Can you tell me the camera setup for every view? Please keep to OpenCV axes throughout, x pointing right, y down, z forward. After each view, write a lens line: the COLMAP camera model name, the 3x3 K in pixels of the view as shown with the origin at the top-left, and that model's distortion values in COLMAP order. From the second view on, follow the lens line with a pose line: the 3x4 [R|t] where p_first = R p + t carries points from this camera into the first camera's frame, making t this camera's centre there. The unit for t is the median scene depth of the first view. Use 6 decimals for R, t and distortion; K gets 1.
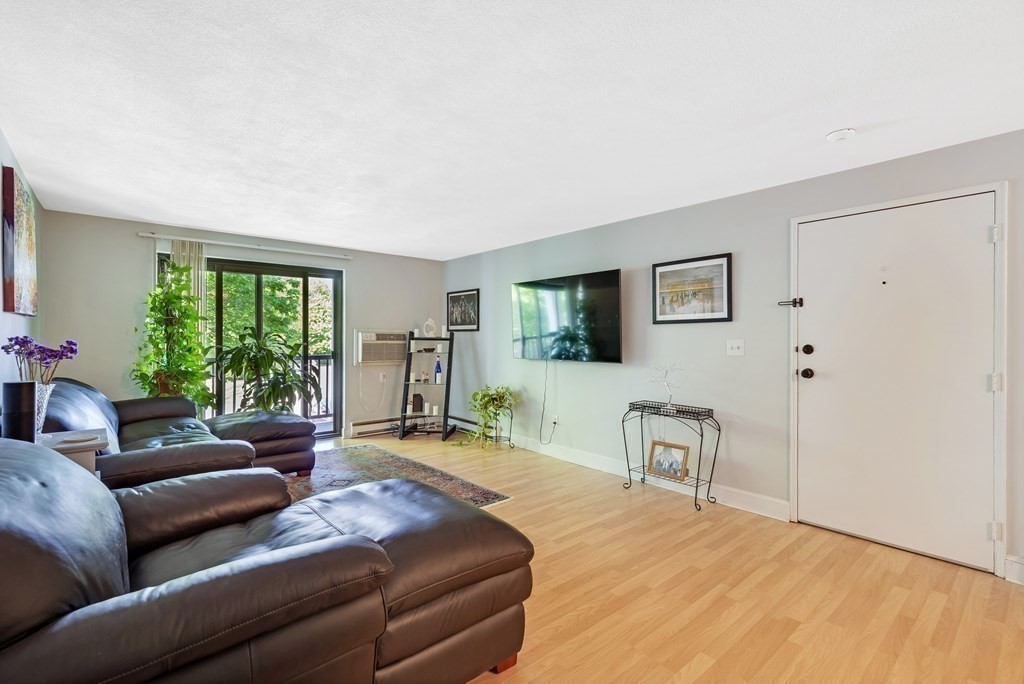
lens RADIAL K [[468.5, 0, 516.7], [0, 468.5, 340.0], [0, 0, 1]] dist [0.007405, 0.001237]
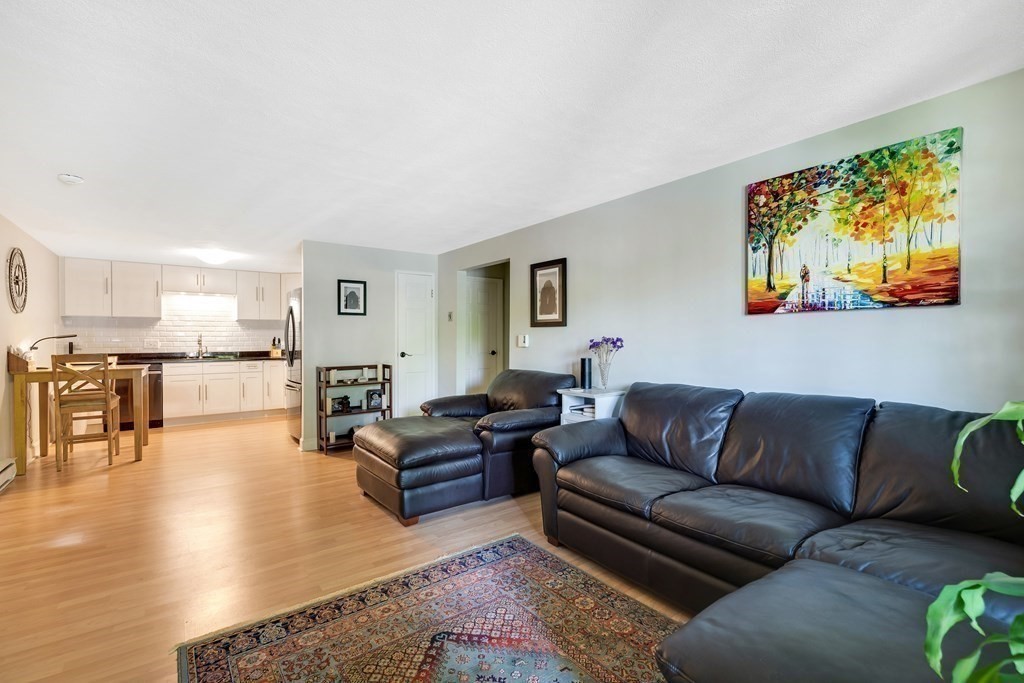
lens RADIAL K [[468.5, 0, 520.6], [0, 468.5, 340.8], [0, 0, 1]] dist [0.007405, 0.001237]
pose [[-0.997002, -0.001107, 0.077372, -0.329650], [-0.000361, 0.999953, 0.009652, -0.004065], [-0.077379, 0.009595, -0.996956, 1.148210]]
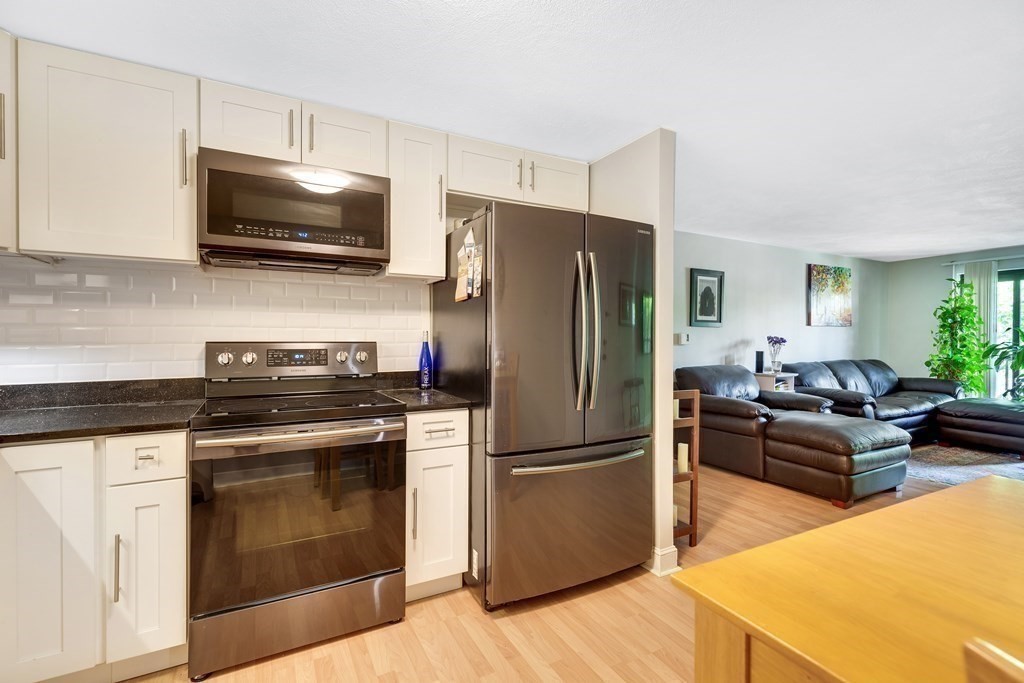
lens RADIAL K [[468.5, 0, 516.0], [0, 468.5, 338.7], [0, 0, 1]] dist [0.007405, 0.001237]
pose [[-0.211022, 0.004748, -0.977470, 0.804946], [-0.008913, 0.999937, 0.006782, 0.001254], [0.977441, 0.010143, -0.210966, 0.040374]]
